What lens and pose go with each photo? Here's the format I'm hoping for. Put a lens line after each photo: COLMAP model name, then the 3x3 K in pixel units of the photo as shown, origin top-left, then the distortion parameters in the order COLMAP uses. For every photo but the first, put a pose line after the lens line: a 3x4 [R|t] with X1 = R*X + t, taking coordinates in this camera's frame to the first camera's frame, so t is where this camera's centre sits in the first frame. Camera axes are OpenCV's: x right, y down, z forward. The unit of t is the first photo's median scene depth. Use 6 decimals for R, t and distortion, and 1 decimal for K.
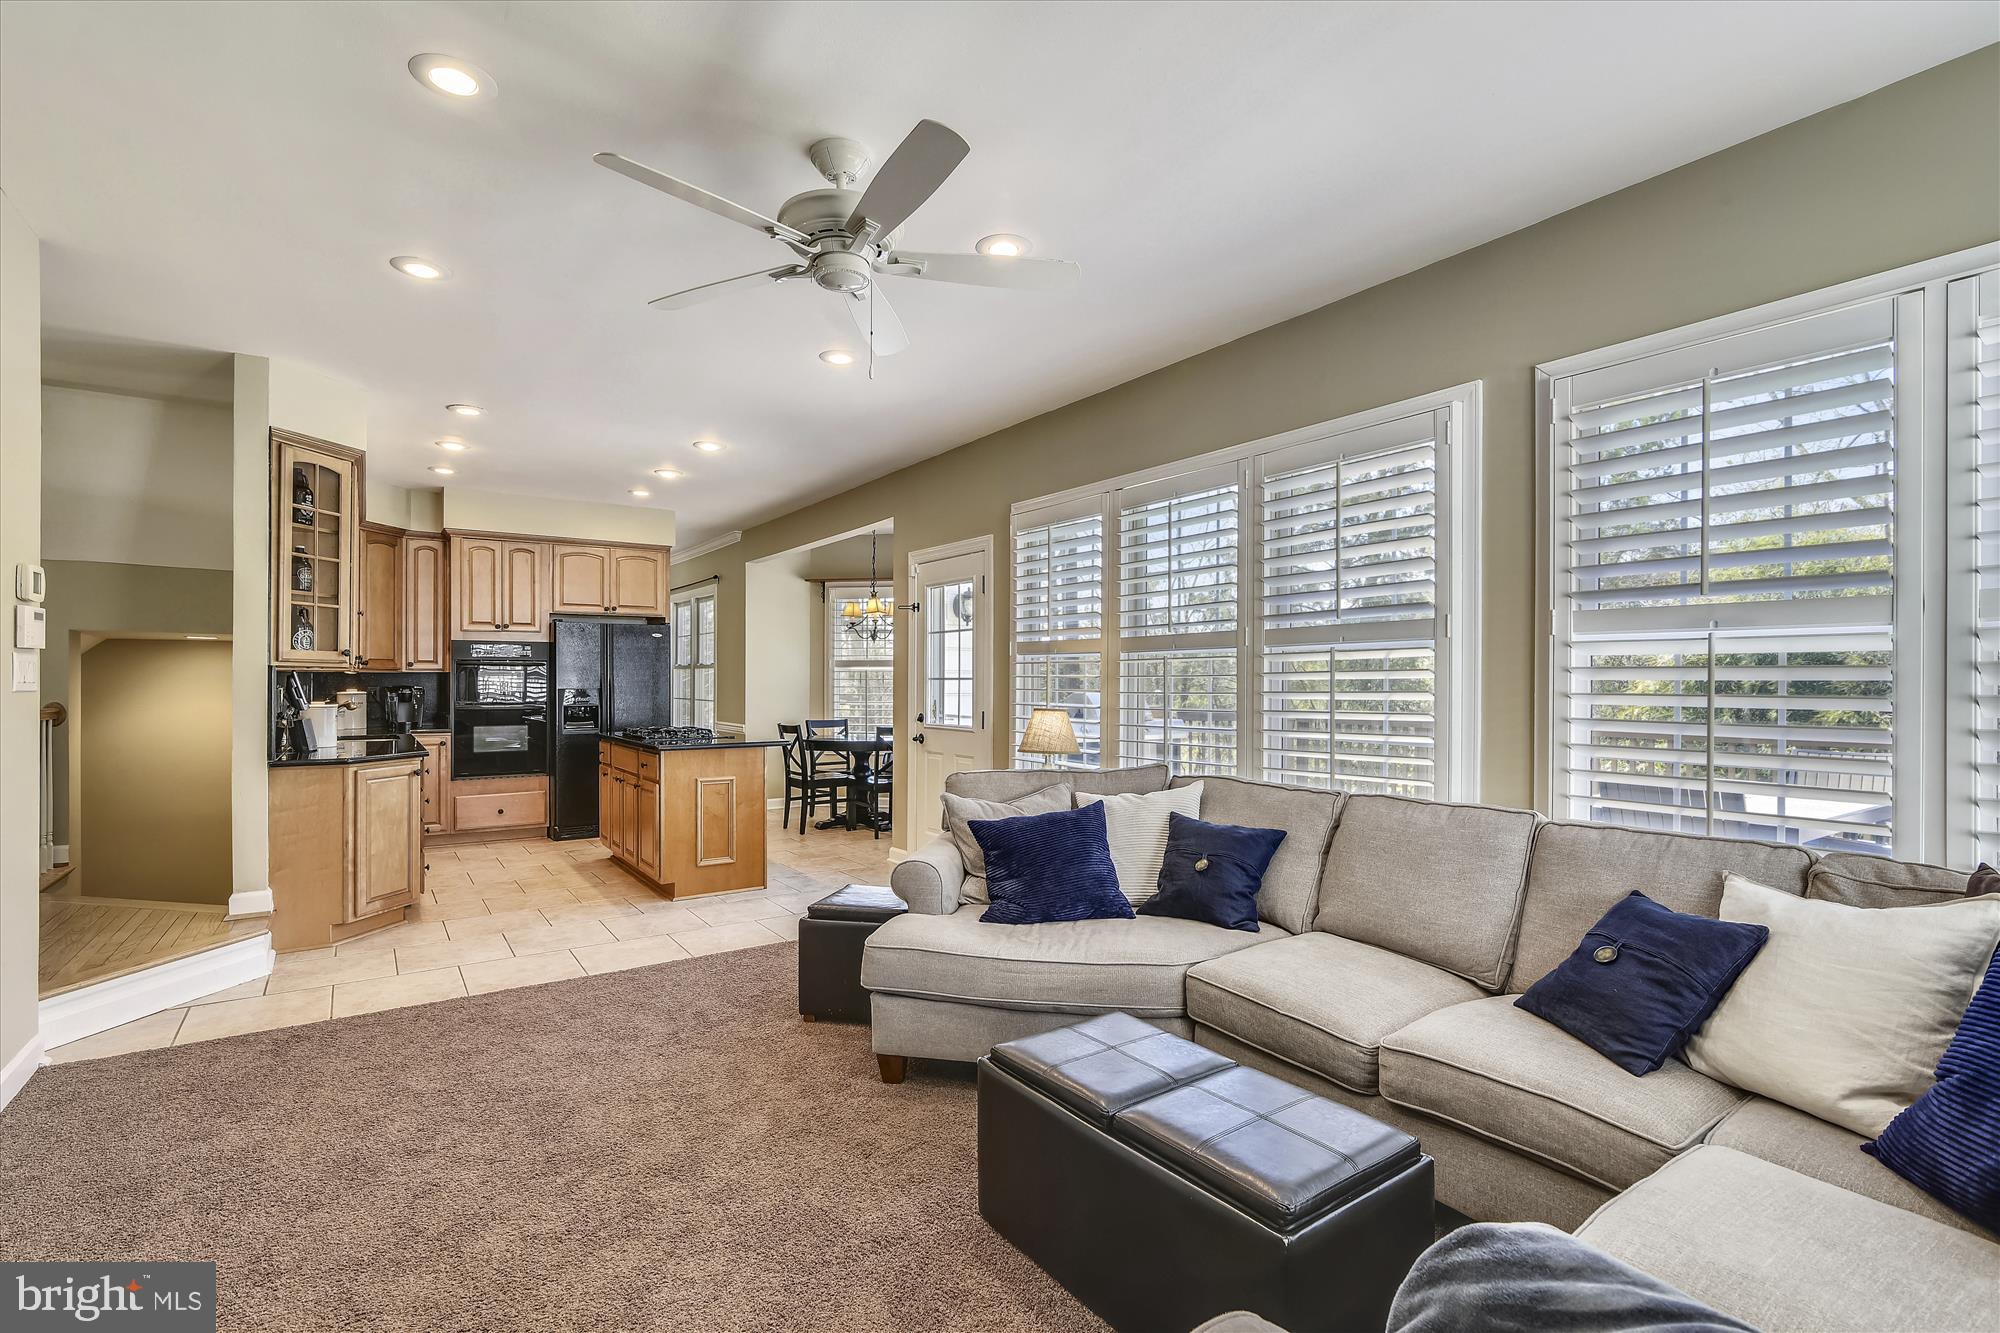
lens RADIAL K [[920.8, 0, 1001.4], [0, 920.8, 673.5], [0, 0, 1]] dist [0.003213, -0.000492]
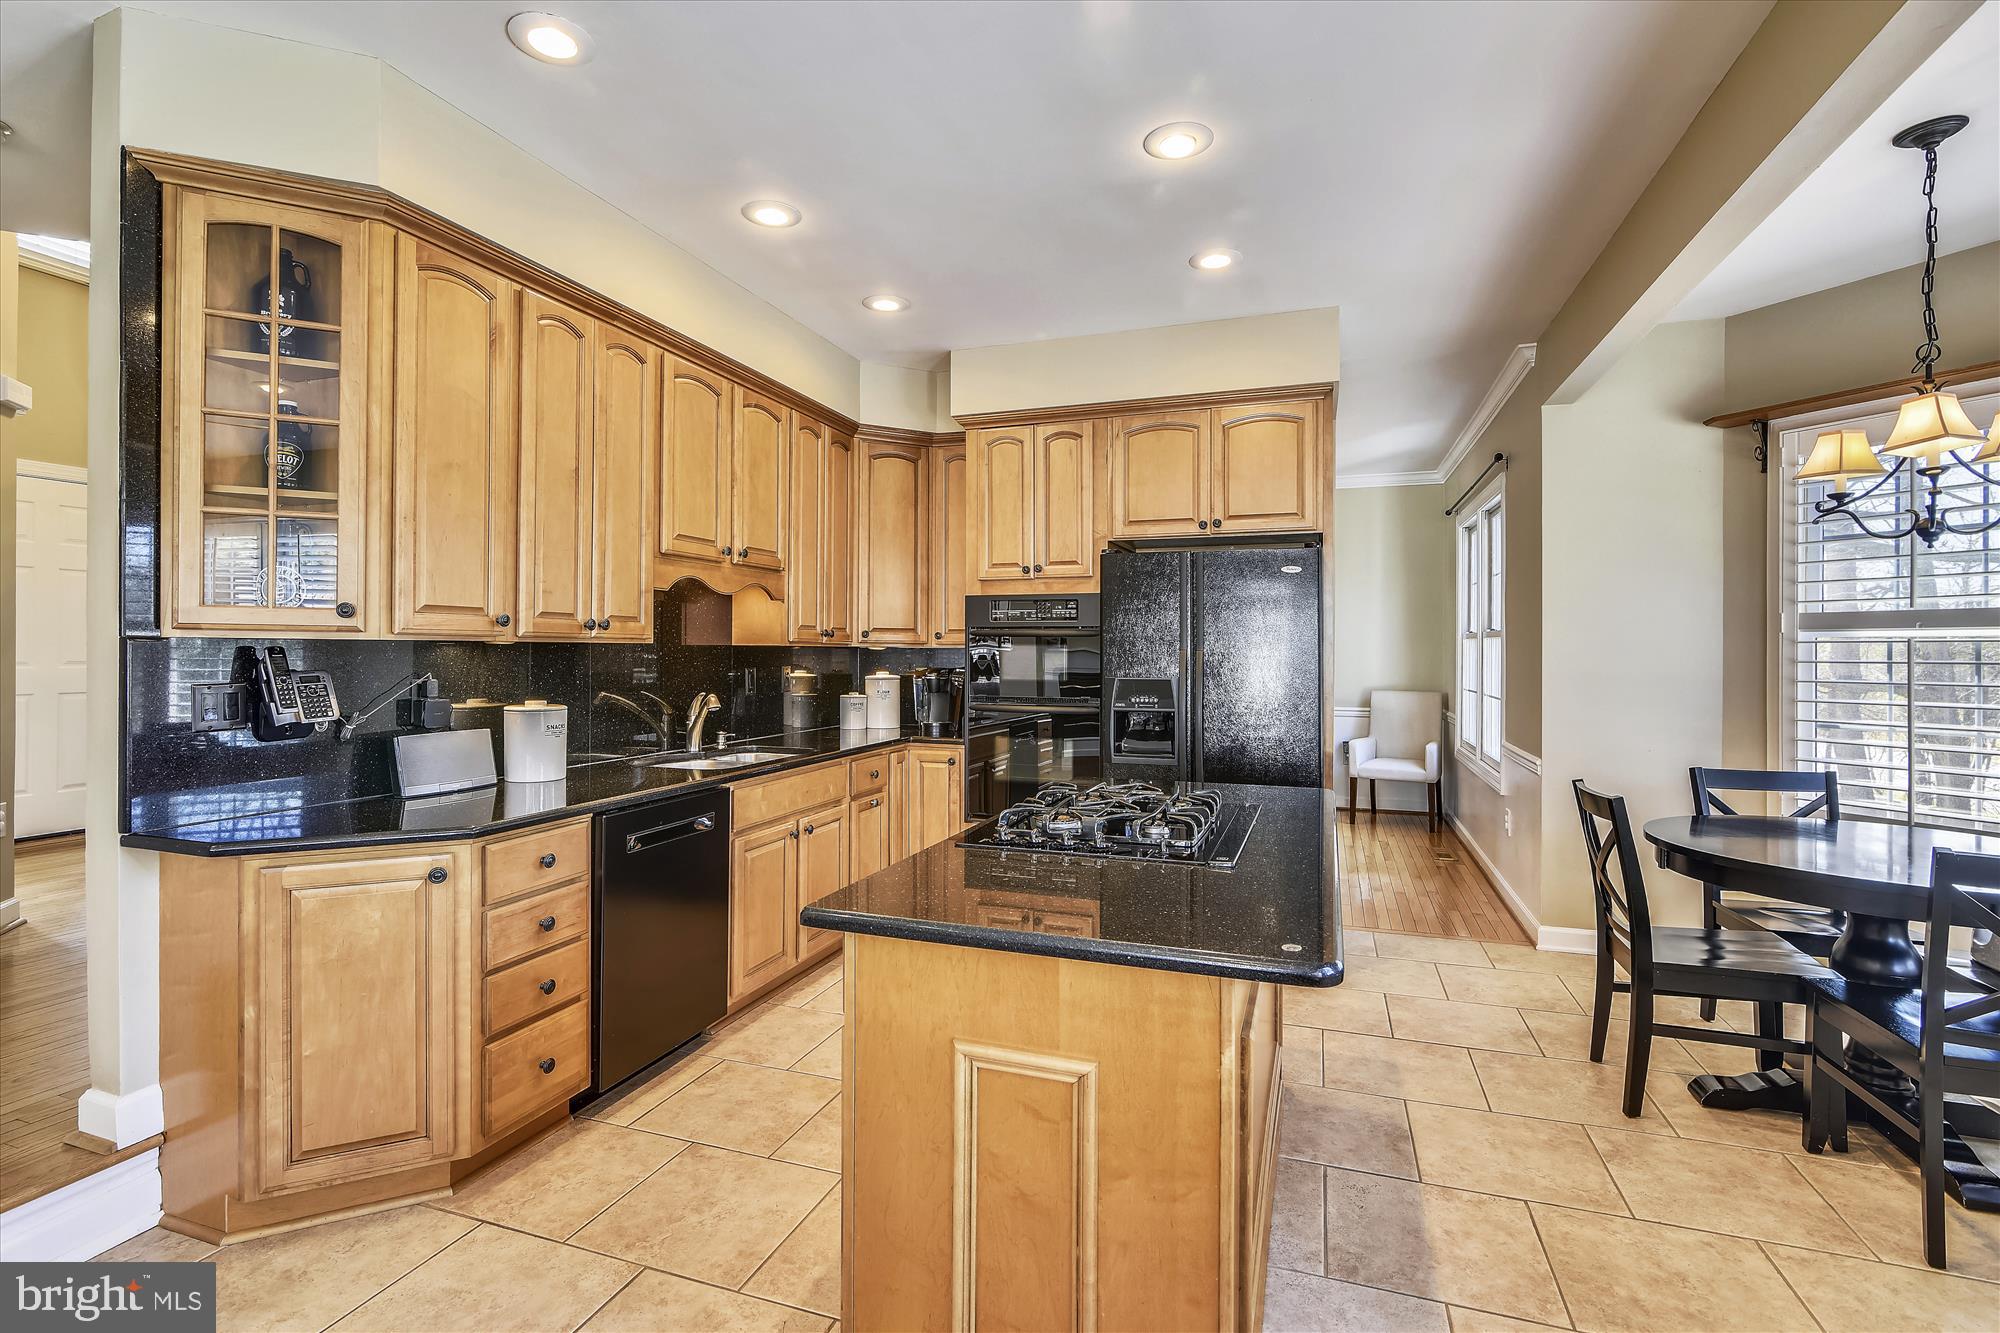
lens RADIAL K [[920.8, 0, 1002.8], [0, 920.8, 640.6], [0, 0, 1]] dist [0.003213, -0.000492]
pose [[0.579847, -0.009056, -0.814675, -0.072043], [0.003931, 0.999958, -0.008317, -0.000697], [0.814716, 0.001620, 0.579858, 0.618018]]
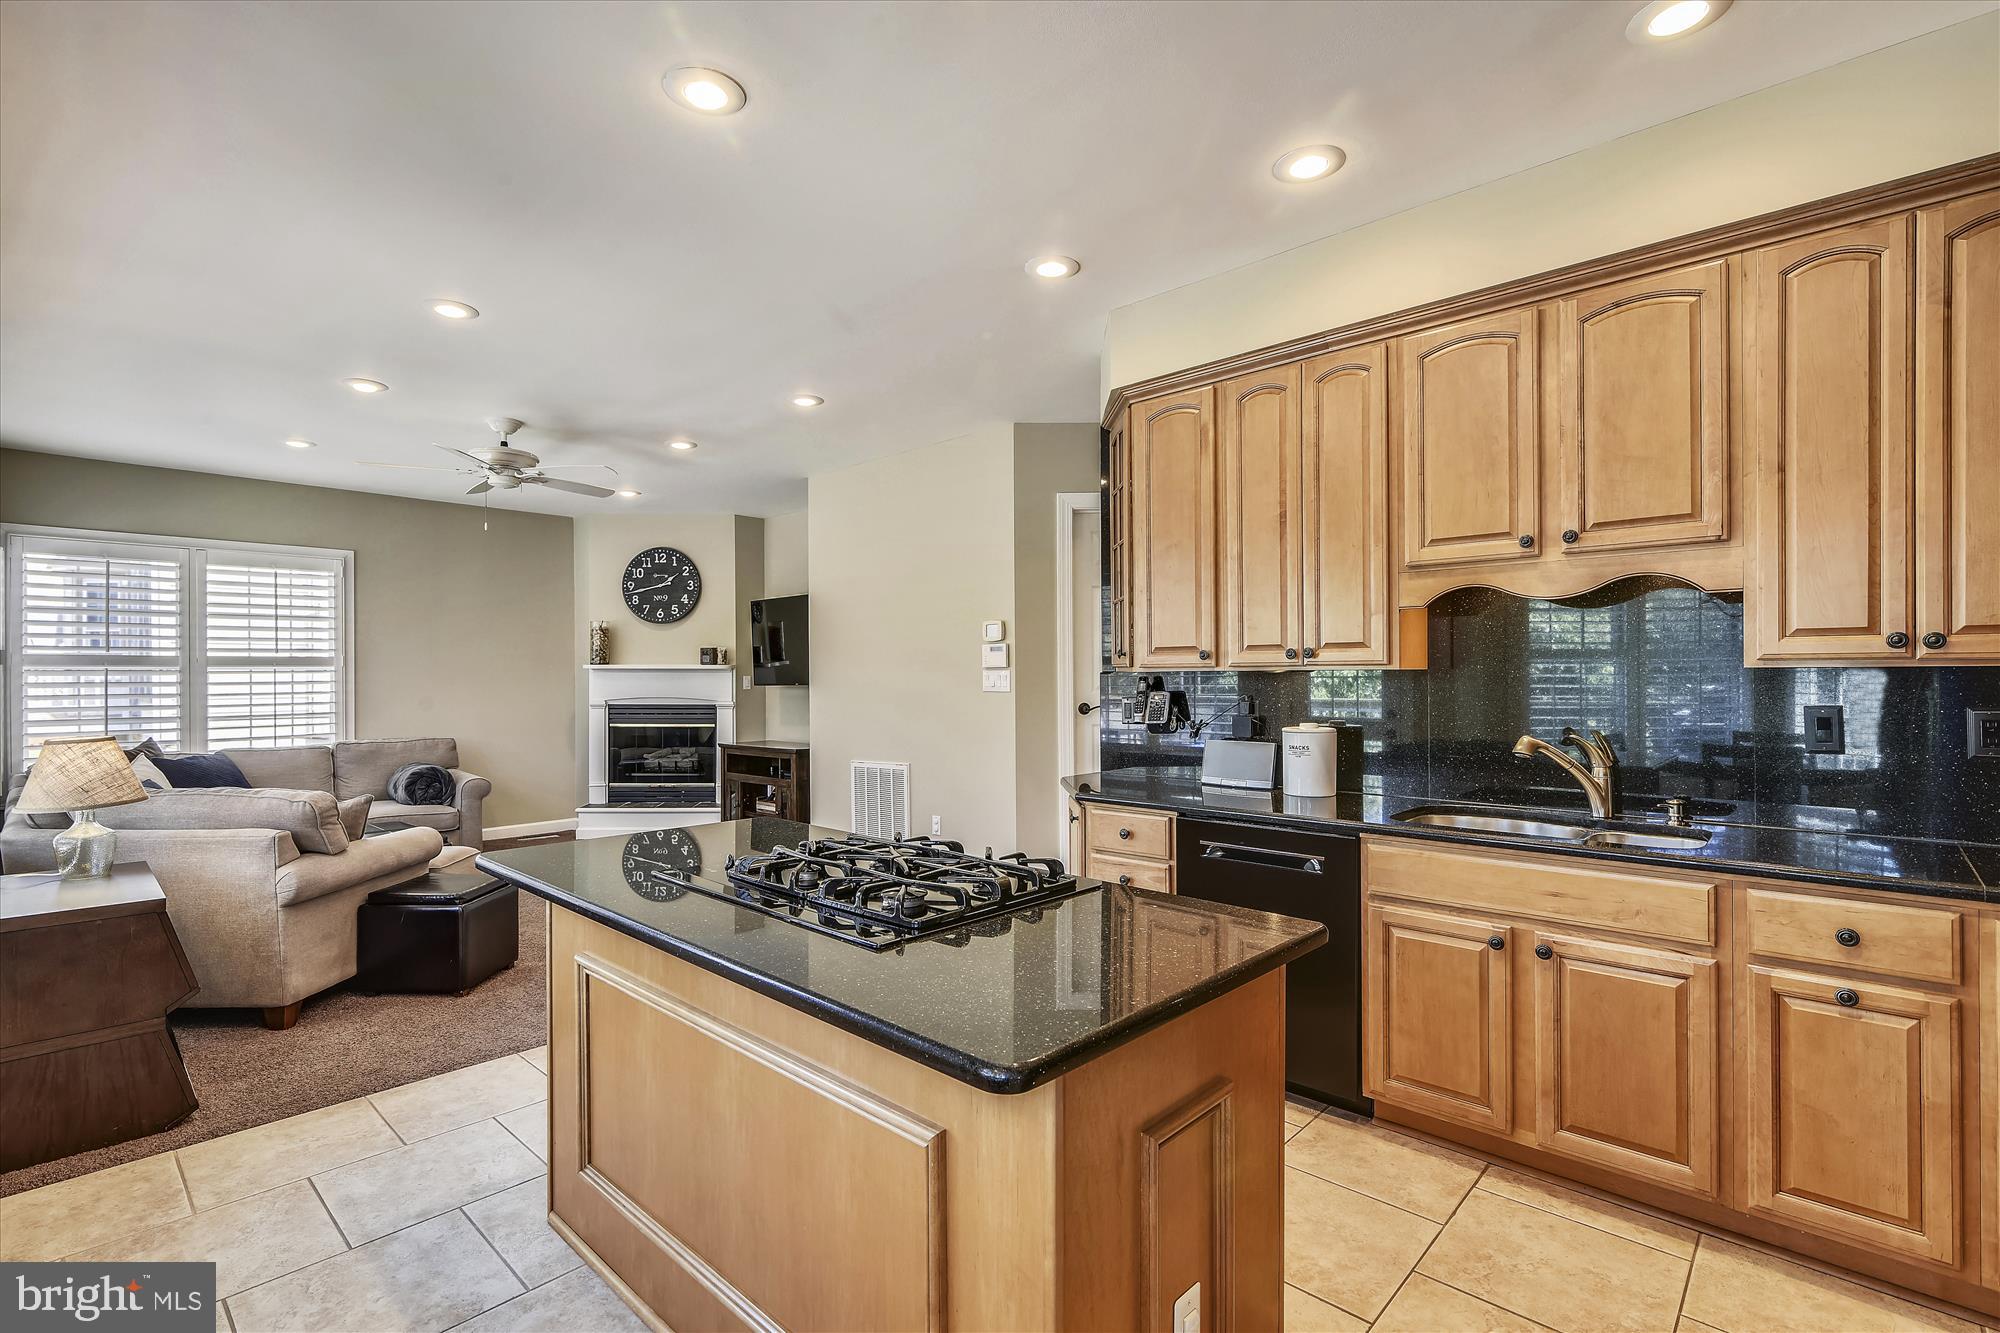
lens RADIAL K [[920.8, 0, 995.2], [0, 920.8, 671.6], [0, 0, 1]] dist [0.003213, -0.000492]
pose [[-0.978059, 0.003388, -0.208298, -0.277687], [0.005540, 0.999937, -0.009751, -0.000021], [0.208252, -0.010691, -0.978017, 1.094123]]
